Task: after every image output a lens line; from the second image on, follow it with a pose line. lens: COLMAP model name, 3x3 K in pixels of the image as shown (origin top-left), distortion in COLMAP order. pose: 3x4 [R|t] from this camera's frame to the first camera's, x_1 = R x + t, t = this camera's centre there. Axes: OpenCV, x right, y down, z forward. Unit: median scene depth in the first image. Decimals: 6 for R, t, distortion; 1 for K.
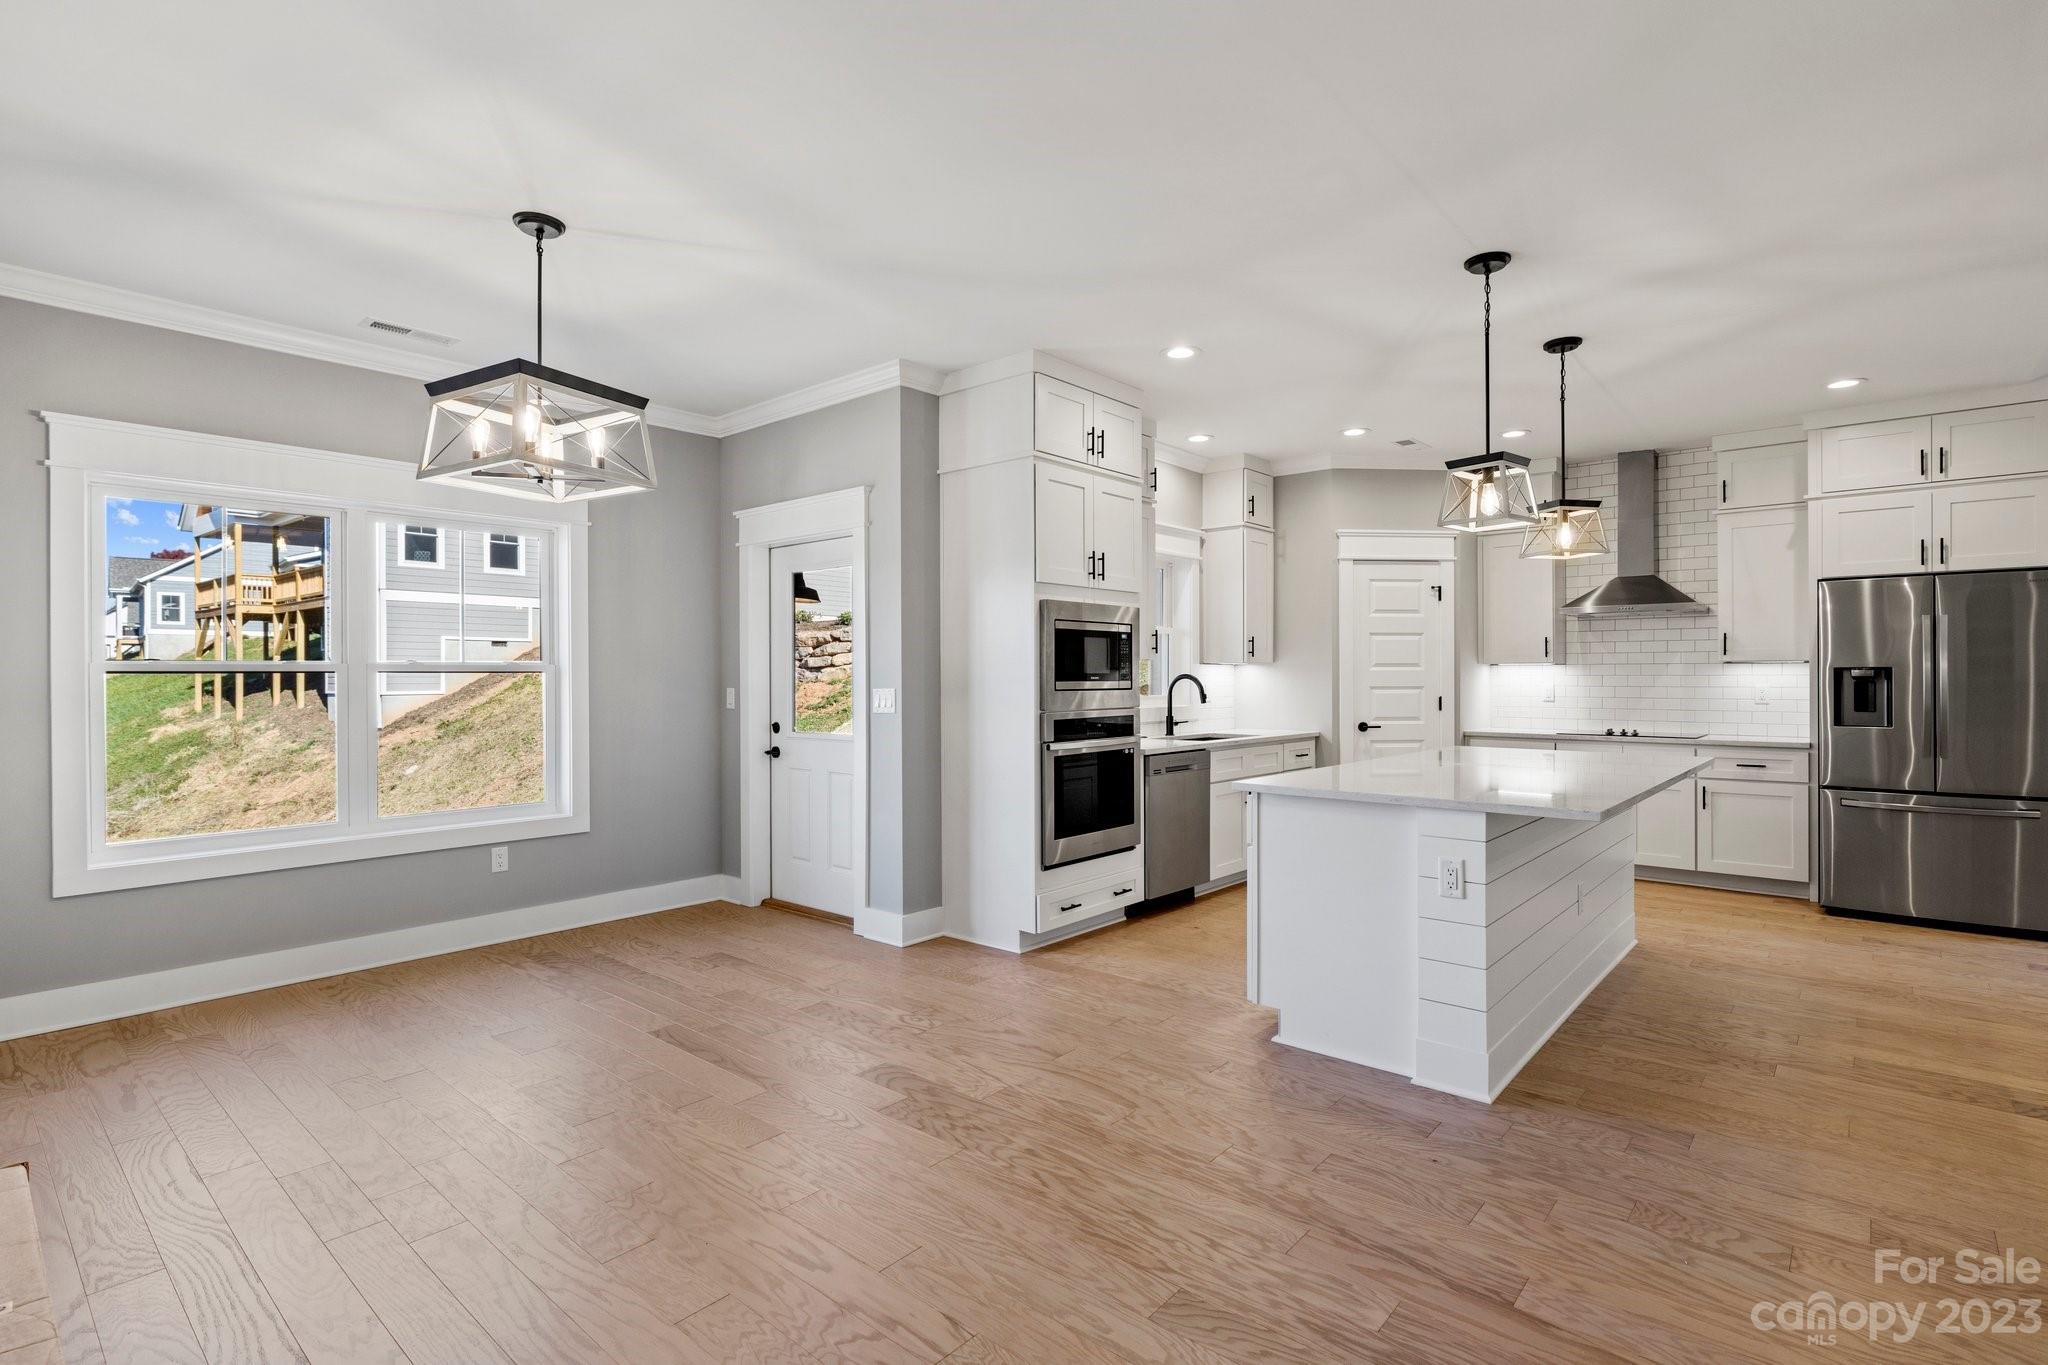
lens RADIAL K [[981.5, 0, 1017.5], [0, 981.5, 677.8], [0, 0, 1]] dist [-0.004278, -0.000527]
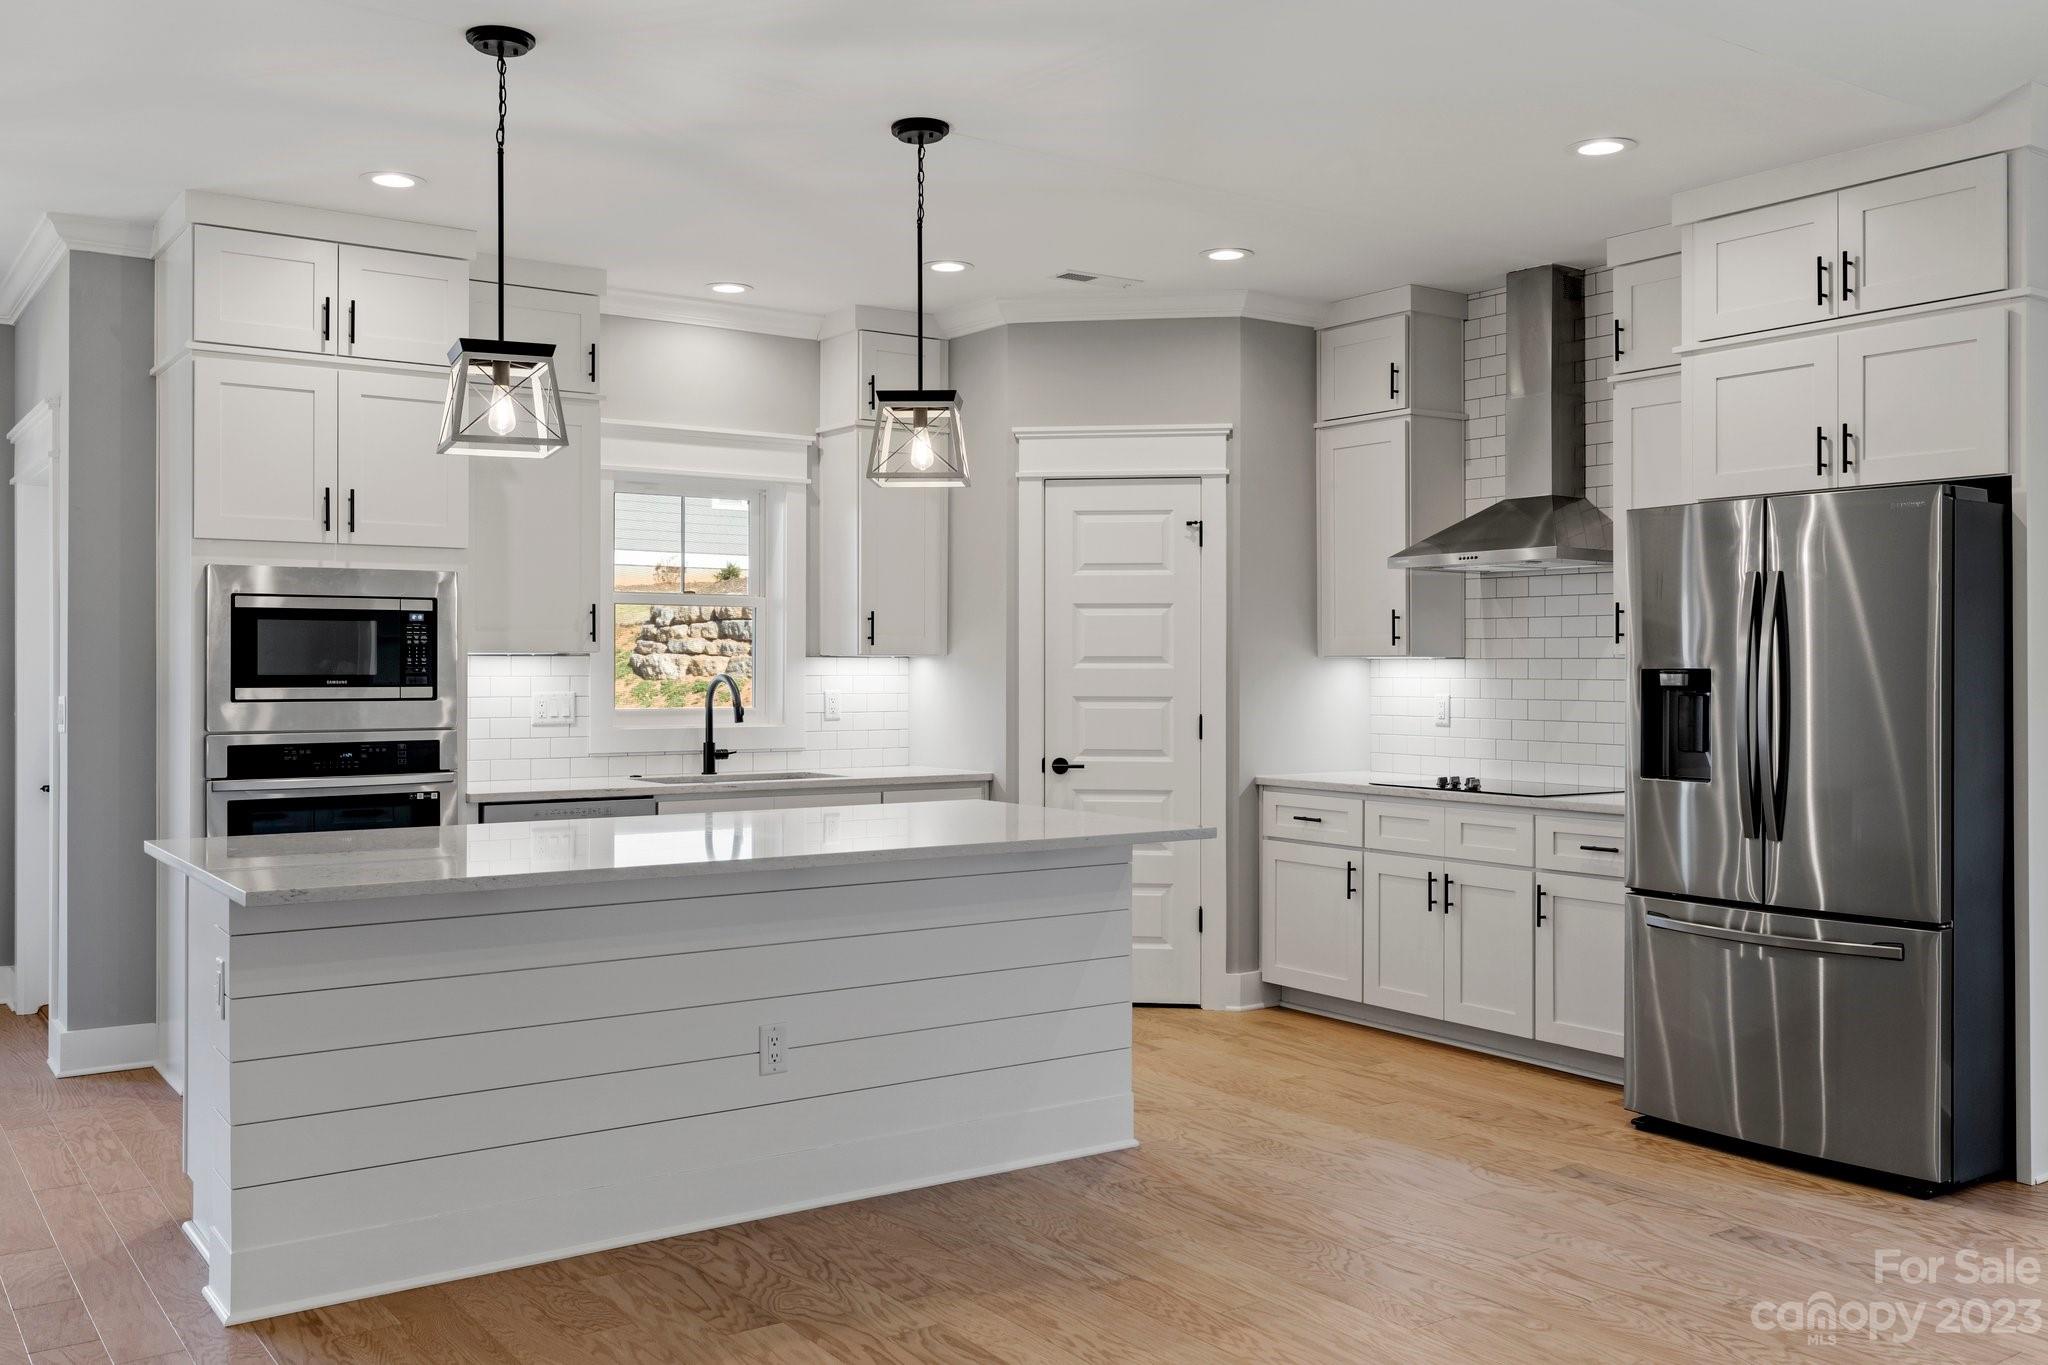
lens RADIAL K [[1773.2, 0, 1015.8], [0, 1773.2, 647.6], [0, 0, 1]] dist [0.011354, -0.005652]
pose [[0.971354, 0.000283, -0.237636, 0.691364], [-0.003233, 0.999922, -0.012027, -0.008673], [0.237614, 0.012451, 0.971280, -0.031567]]
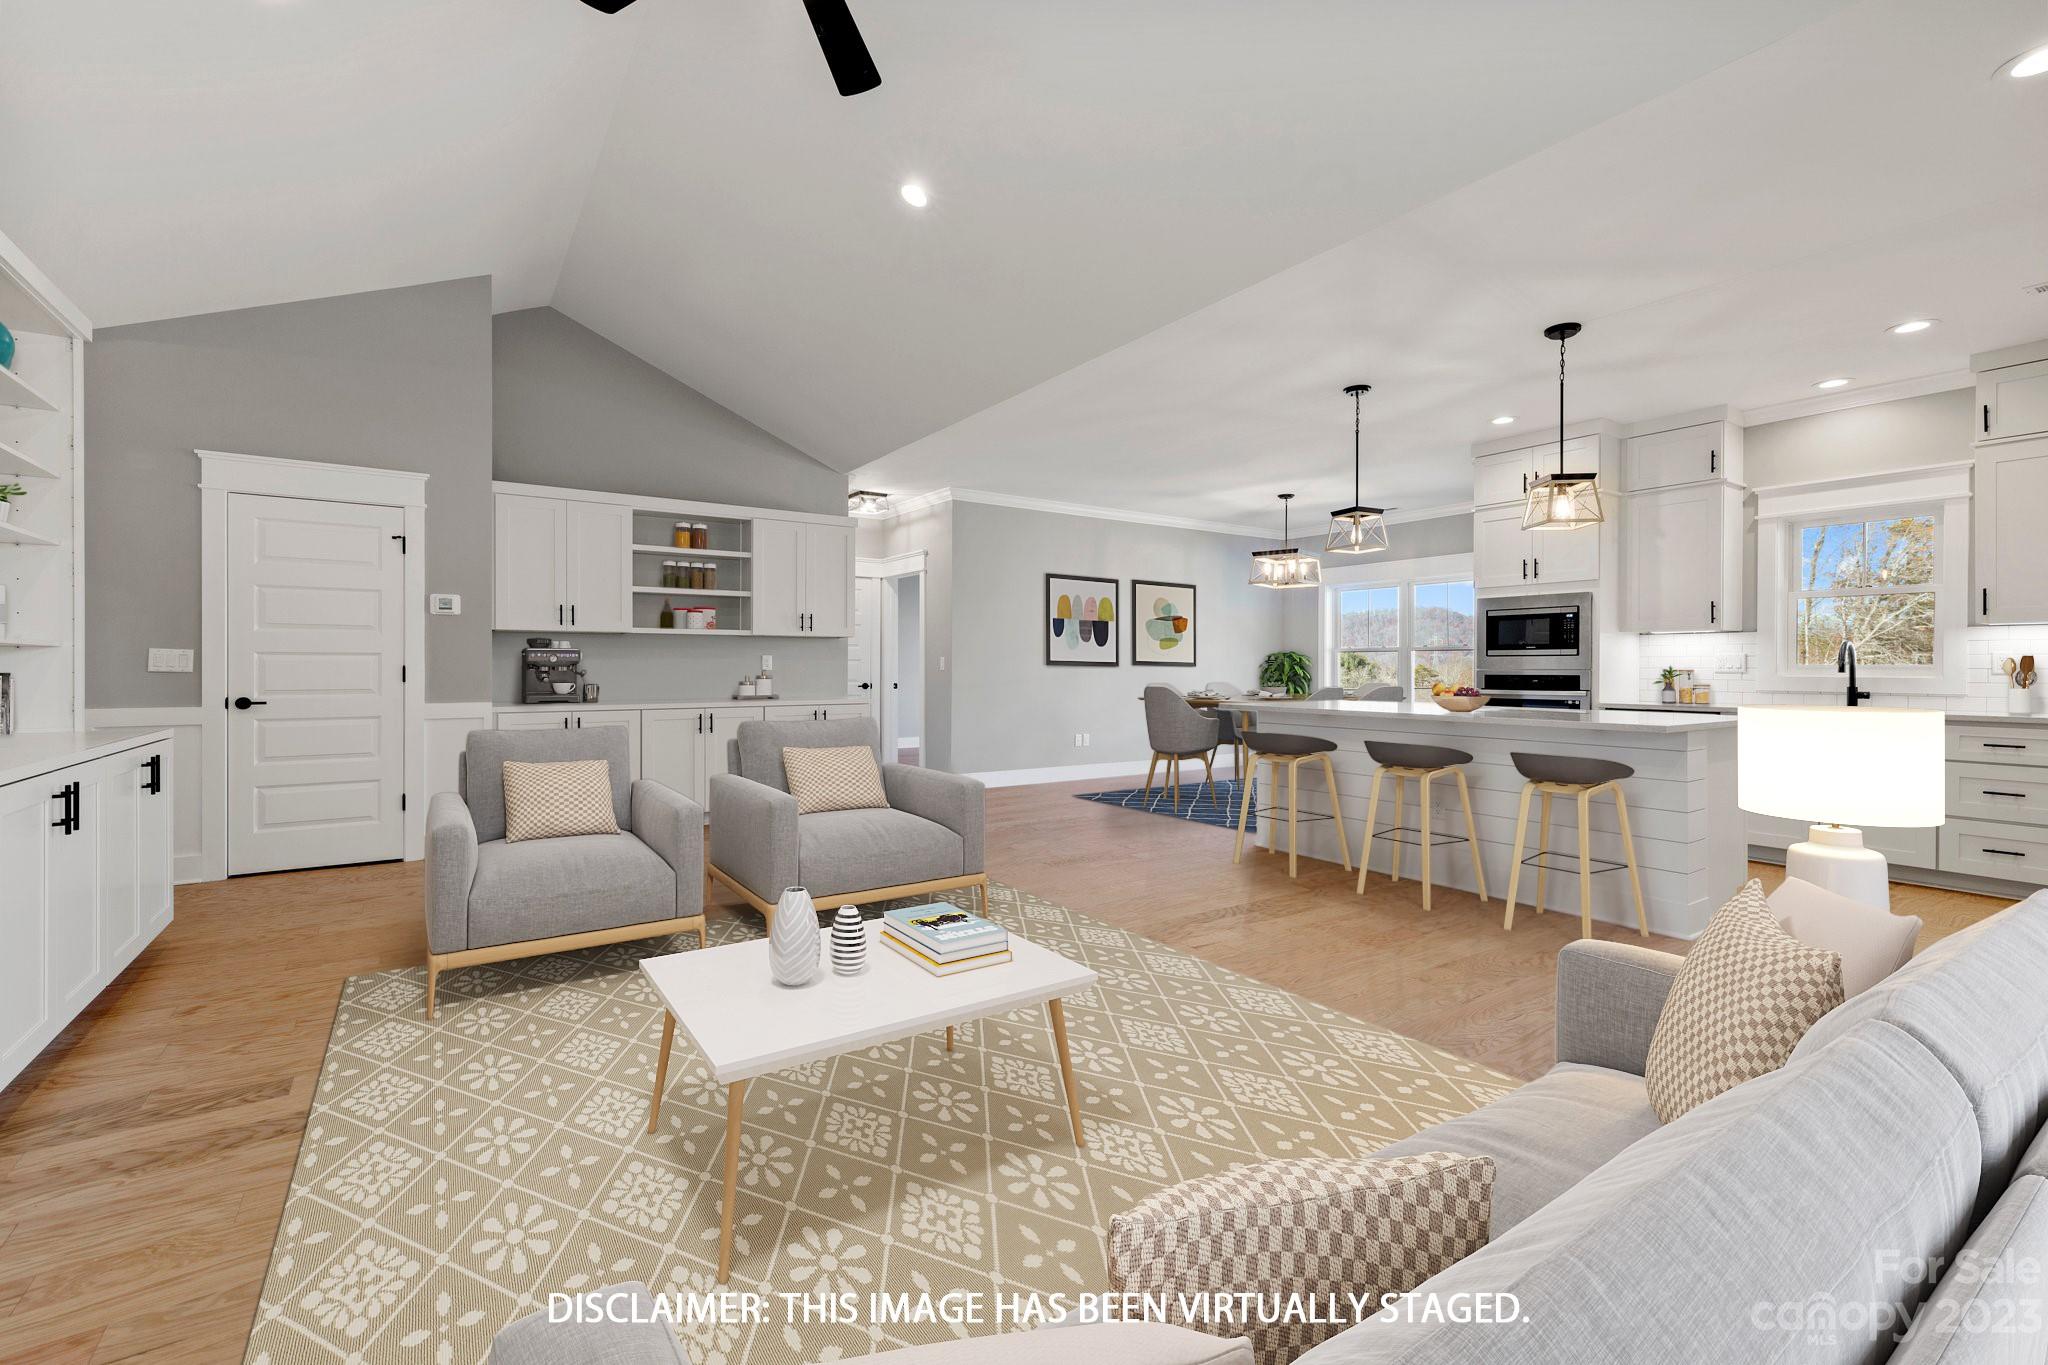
lens RADIAL K [[877.1, 0, 1031.6], [0, 877.1, 665.9], [0, 0, 1]] dist [0.002444, 0.000897]
pose [[-0.250469, 0.001842, -0.968123, 1.303887], [-0.004398, 0.999986, 0.003041, 0.023181], [0.968115, 0.005020, -0.250457, 0.535293]]
